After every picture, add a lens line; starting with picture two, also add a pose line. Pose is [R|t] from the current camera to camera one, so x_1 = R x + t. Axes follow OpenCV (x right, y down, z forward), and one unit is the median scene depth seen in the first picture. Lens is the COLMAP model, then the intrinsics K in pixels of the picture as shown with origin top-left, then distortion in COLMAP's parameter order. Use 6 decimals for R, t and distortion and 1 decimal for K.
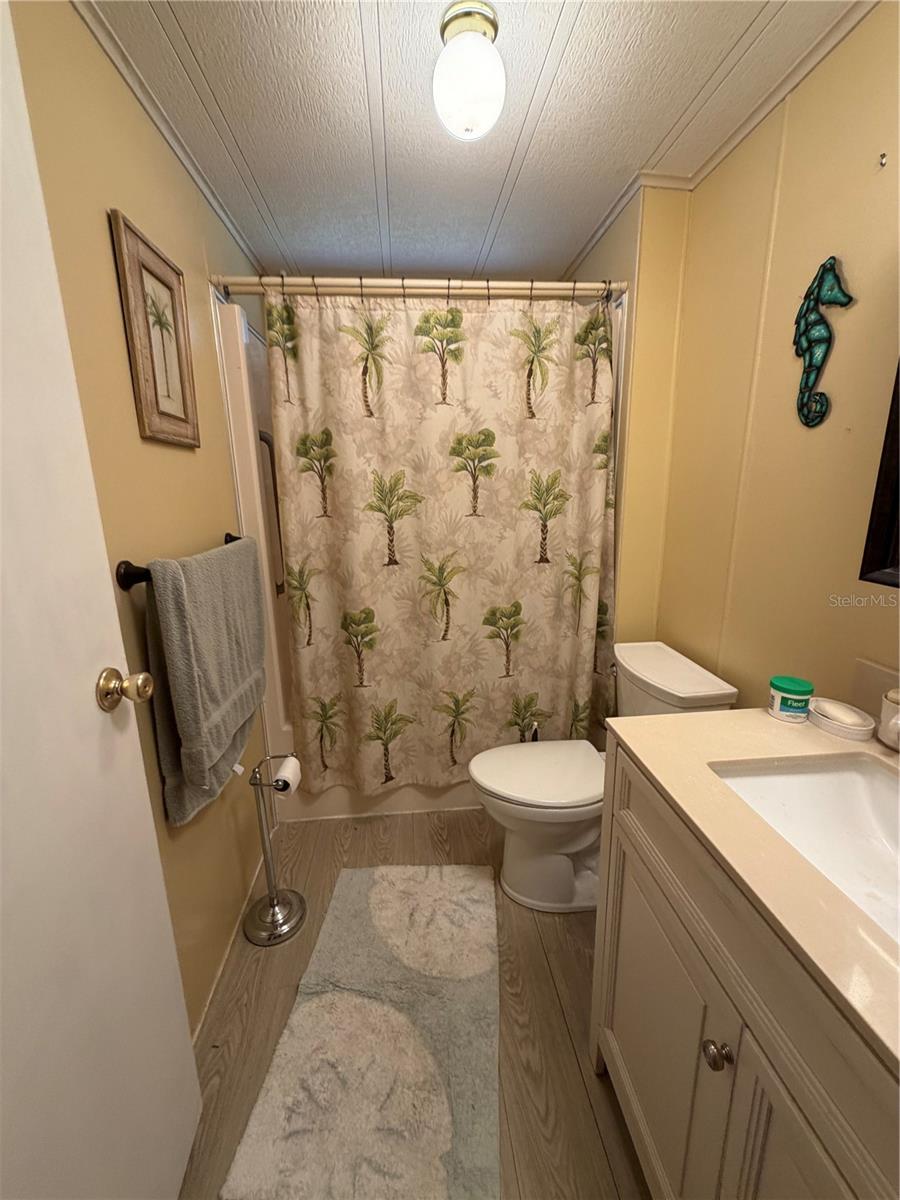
lens RADIAL K [[478.4, 0, 451.0], [0, 478.4, 595.9], [0, 0, 1]] dist [-0.000375, -0.000106]
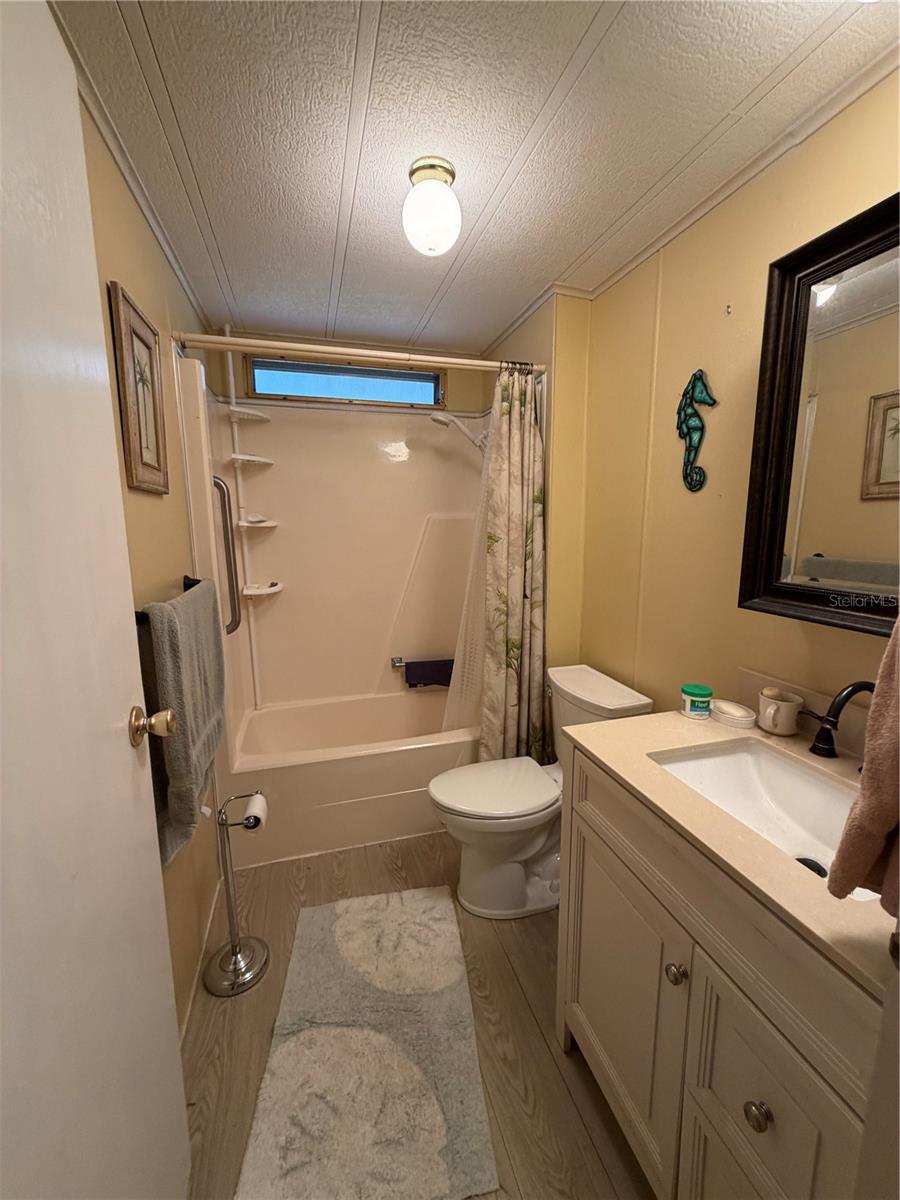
lens RADIAL K [[478.4, 0, 451.0], [0, 478.4, 595.9], [0, 0, 1]] dist [-0.000375, -0.000106]
pose [[0.981484, -0.017964, 0.190702, -0.139763], [0.032136, 0.996924, -0.071483, 0.002747], [-0.188832, 0.076288, 0.979042, -0.121550]]
